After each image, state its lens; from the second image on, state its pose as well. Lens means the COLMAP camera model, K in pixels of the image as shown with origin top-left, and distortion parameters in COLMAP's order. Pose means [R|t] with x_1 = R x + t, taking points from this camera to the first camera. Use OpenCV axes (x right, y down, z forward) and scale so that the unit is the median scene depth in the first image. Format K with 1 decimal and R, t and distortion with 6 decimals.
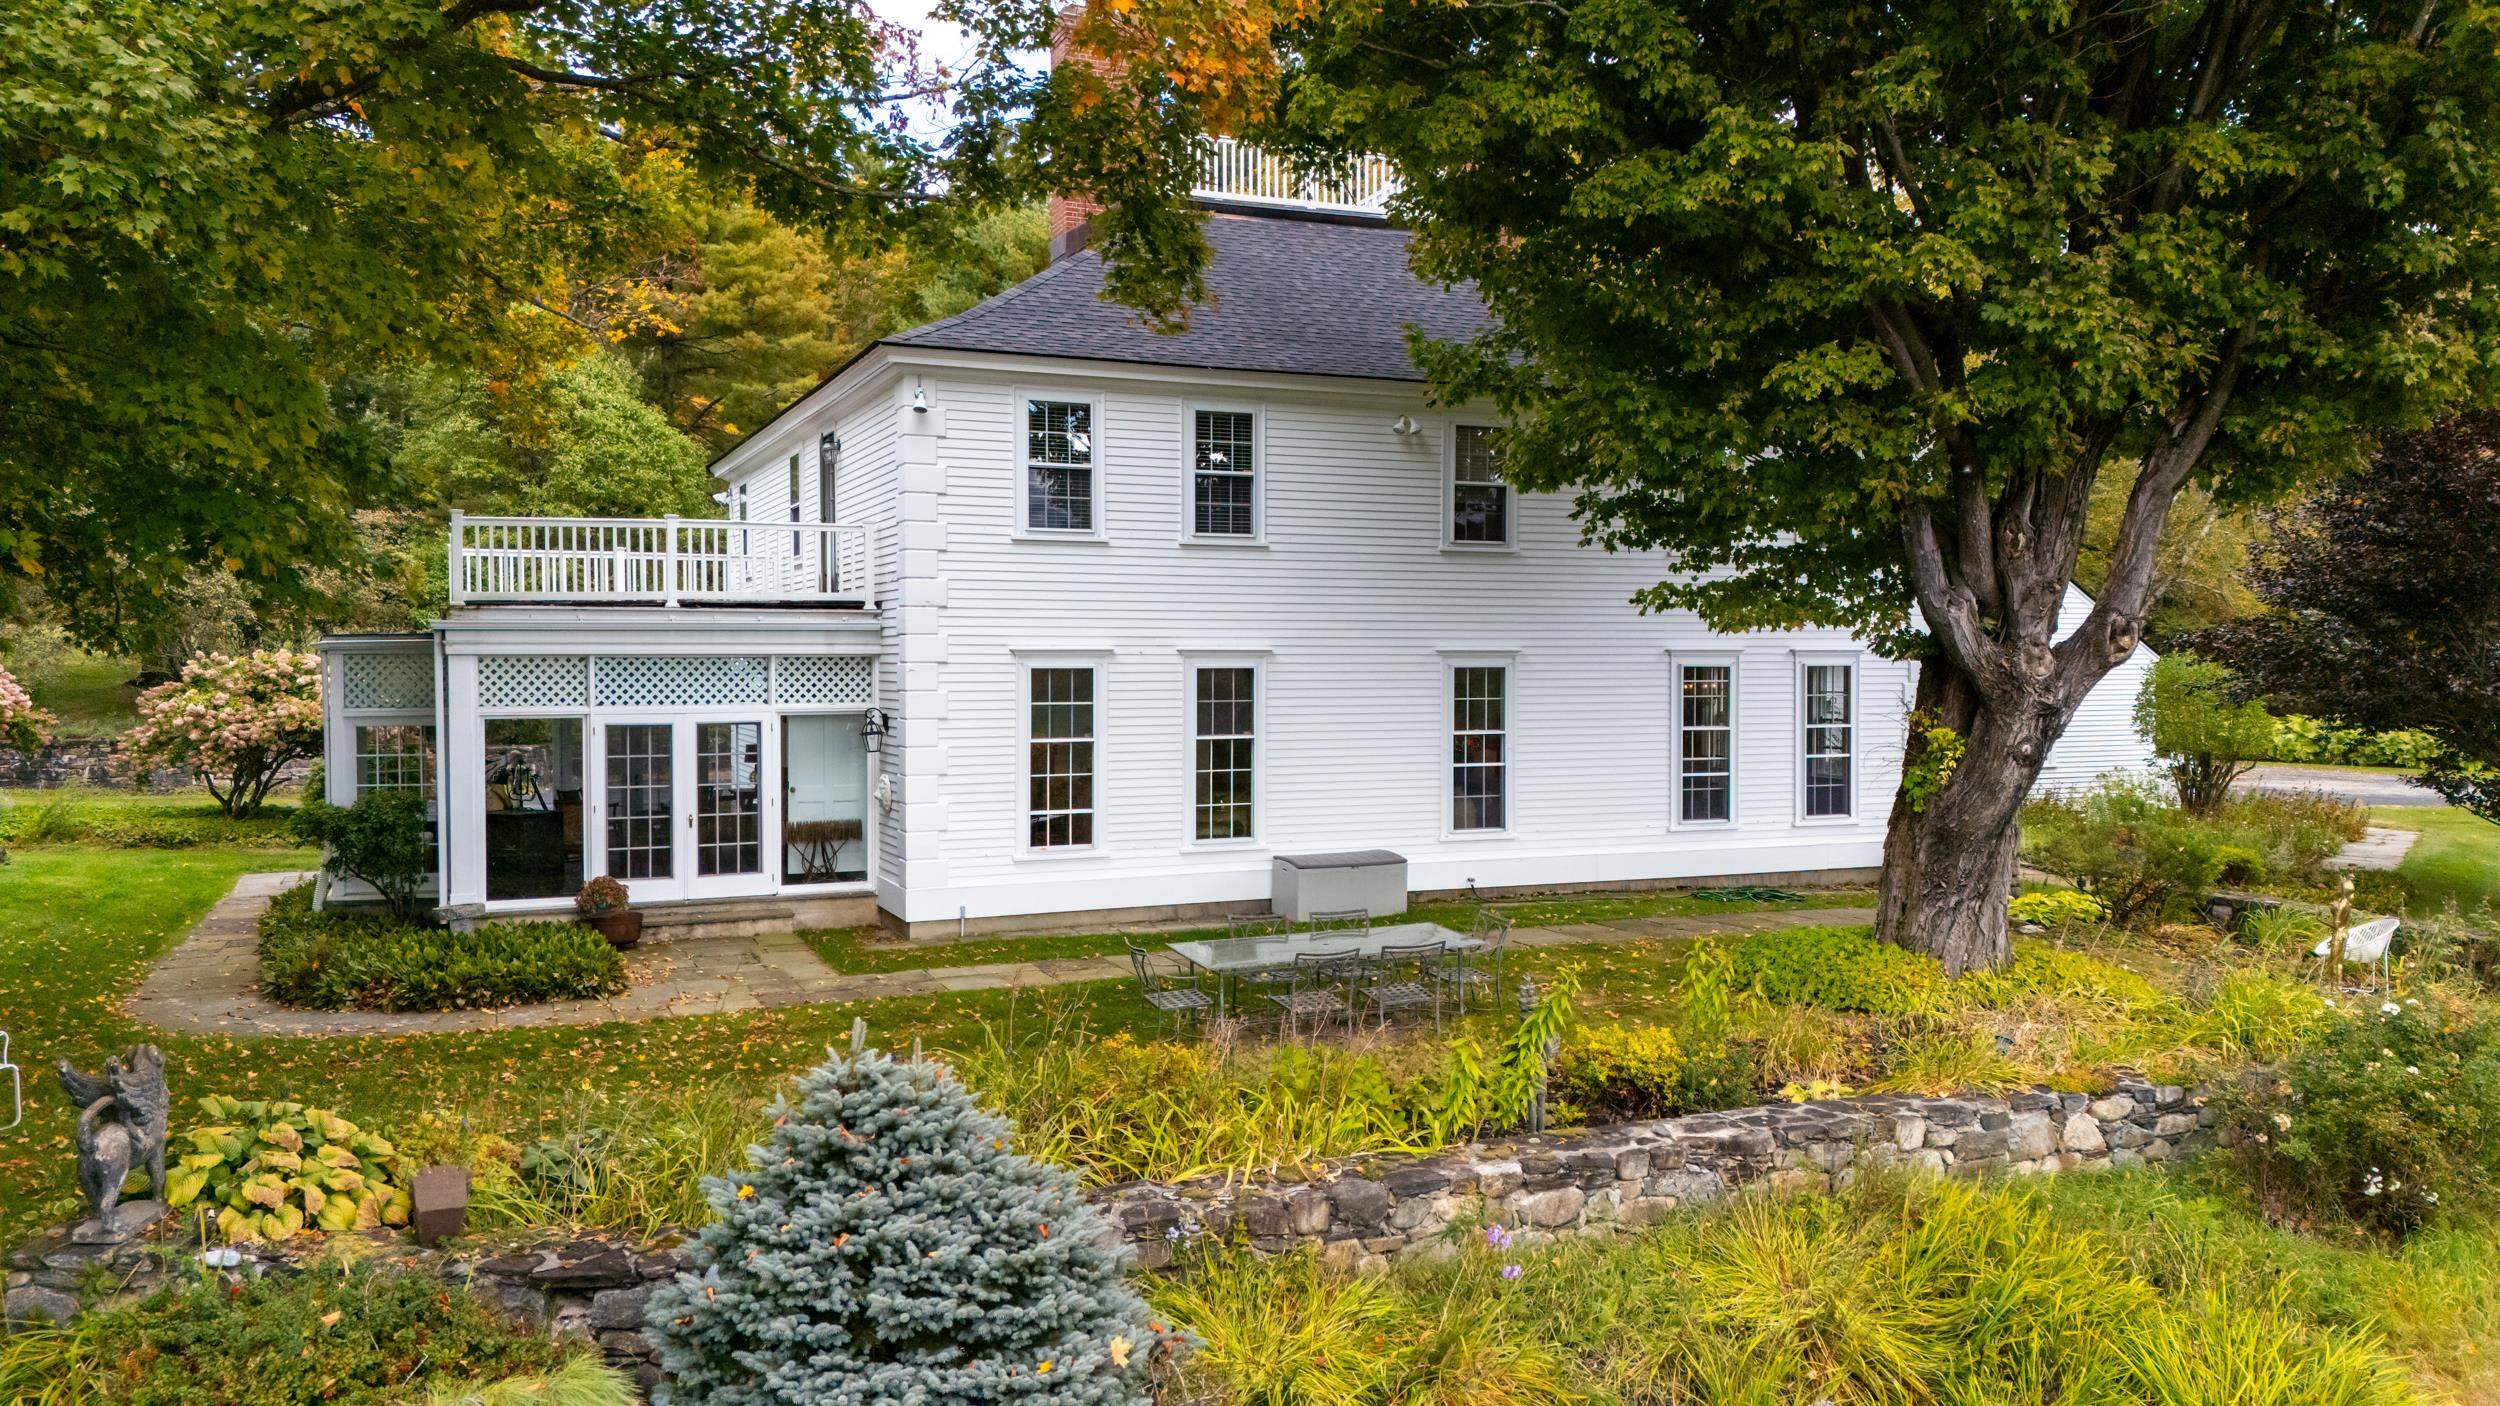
lens RADIAL K [[1771.3, 0, 1250.0], [0, 1771.3, 703.0], [0, 0, 1]] dist [0.037692, -0.000372]
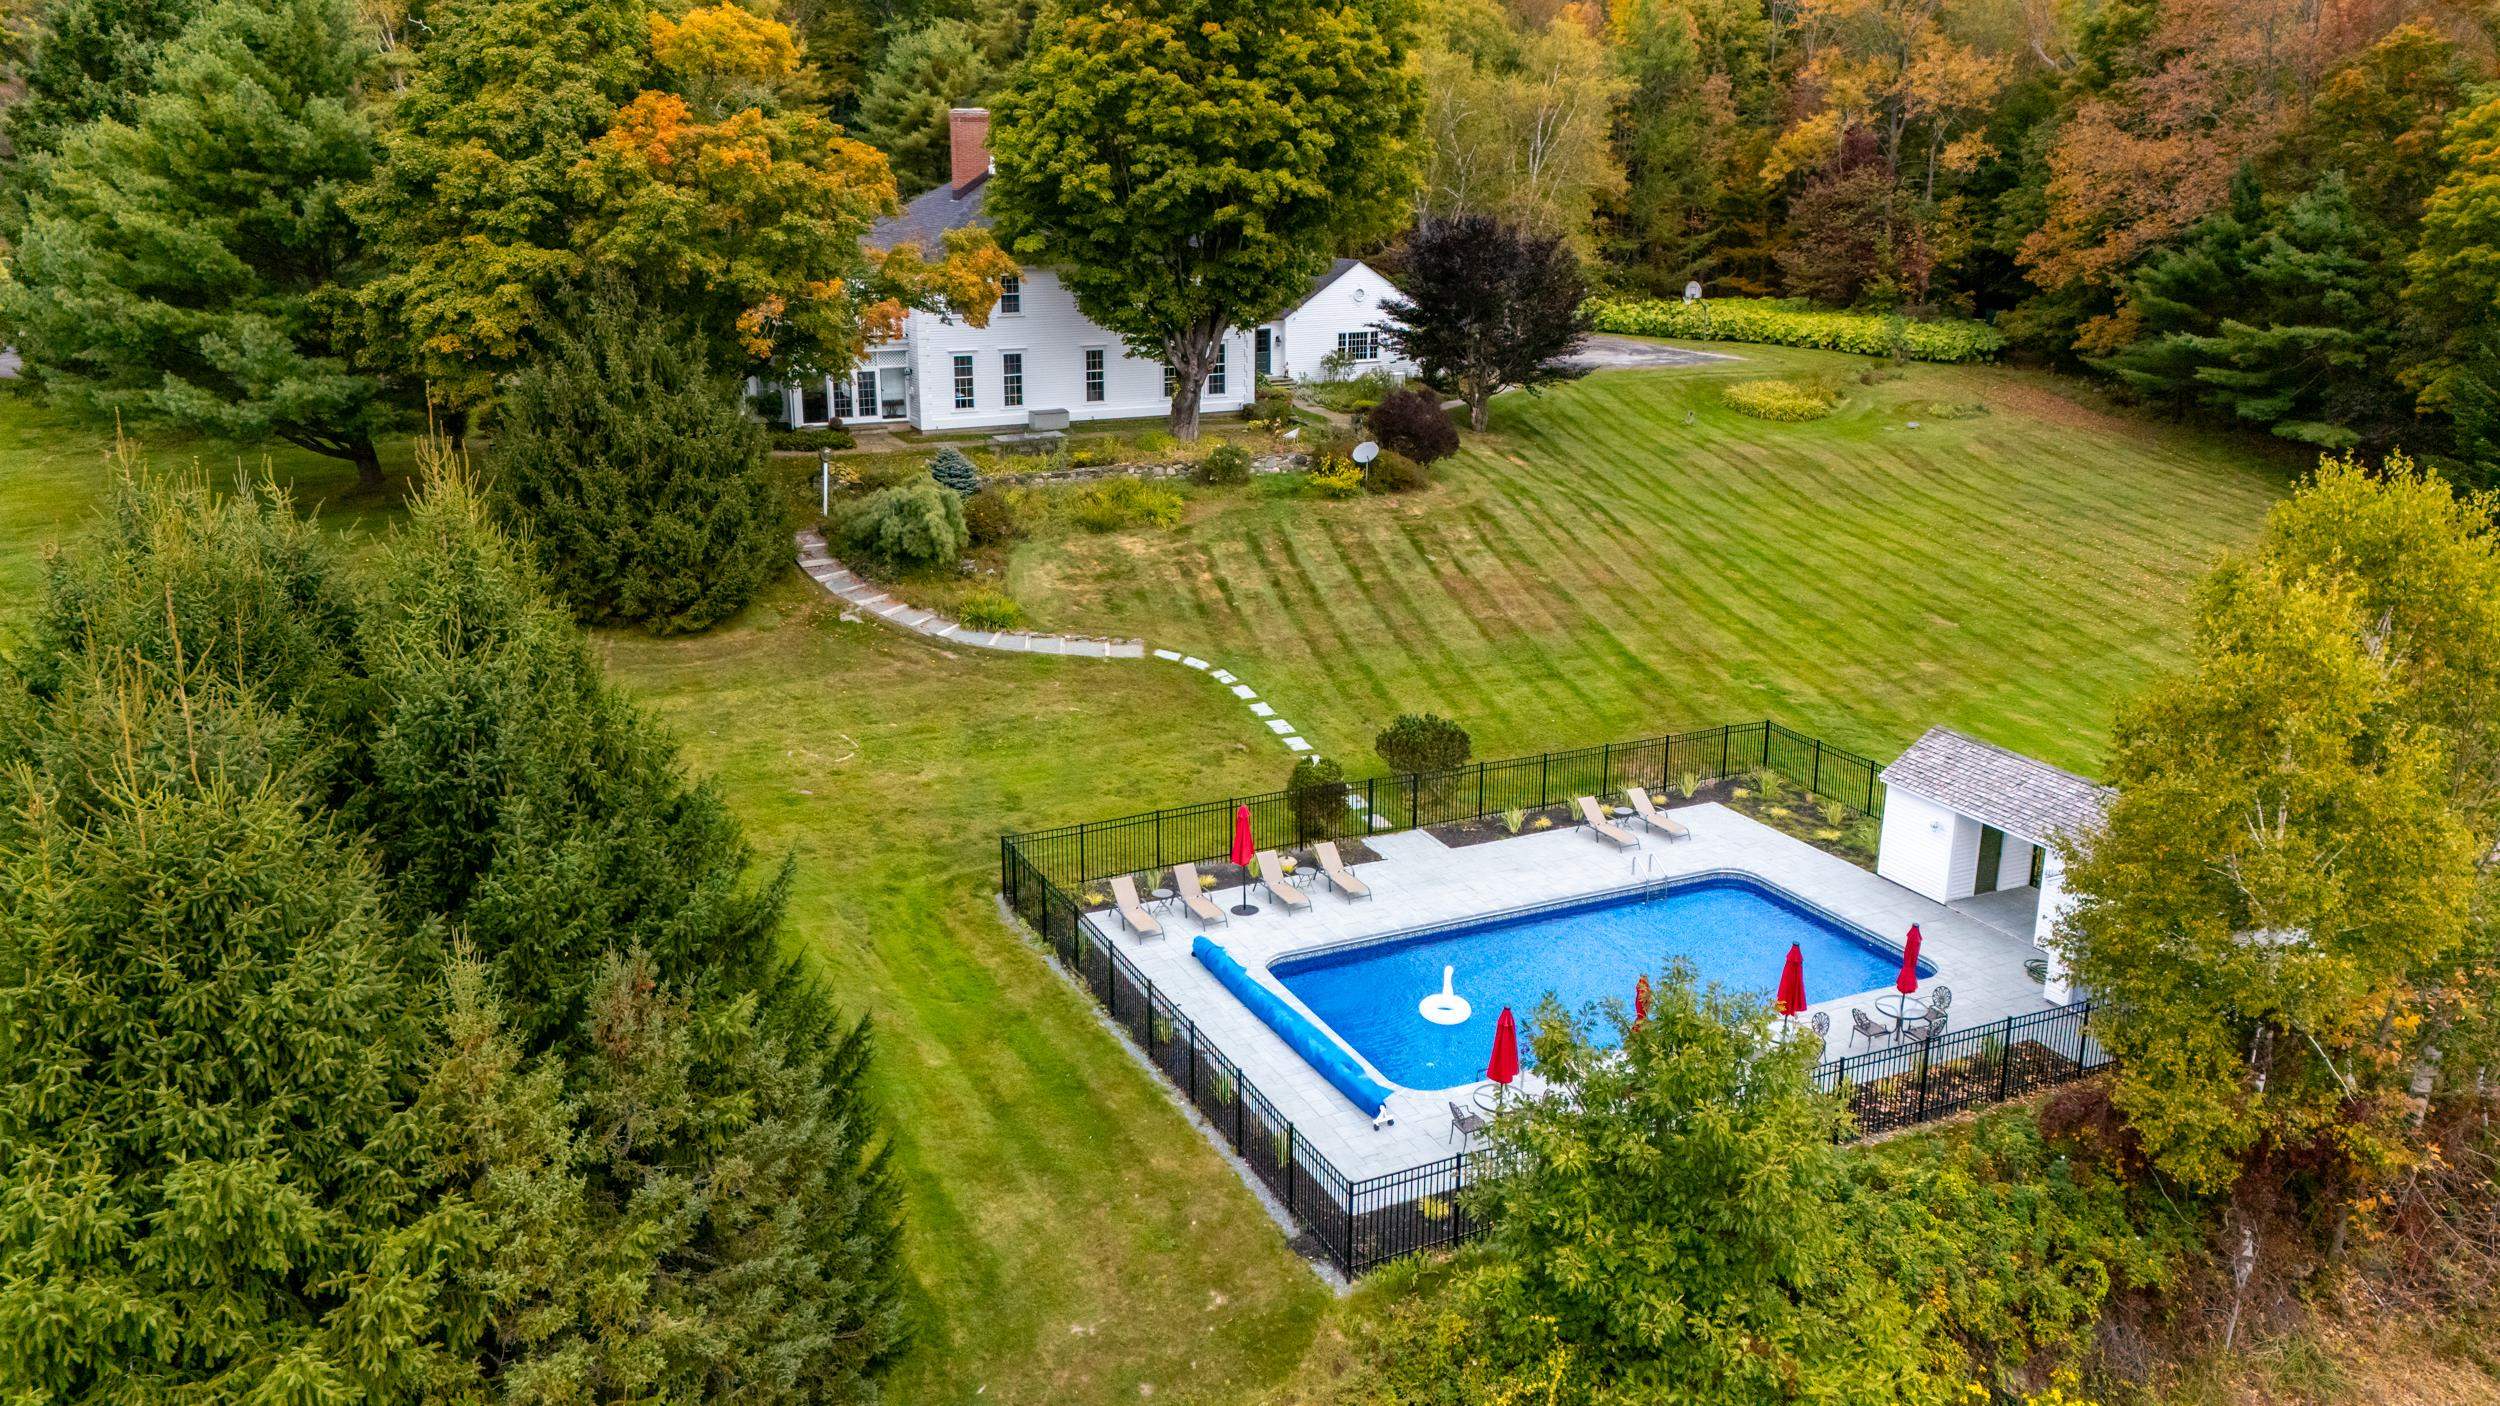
lens RADIAL K [[1771.3, 0, 1250.0], [0, 1771.3, 703.0], [0, 0, 1]] dist [0.037692, -0.000372]
pose [[0.998686, -0.008504, 0.050532, 0.269049], [-0.005506, 0.962613, 0.270826, -0.306033], [-0.050946, -0.270748, 0.961301, -2.511876]]
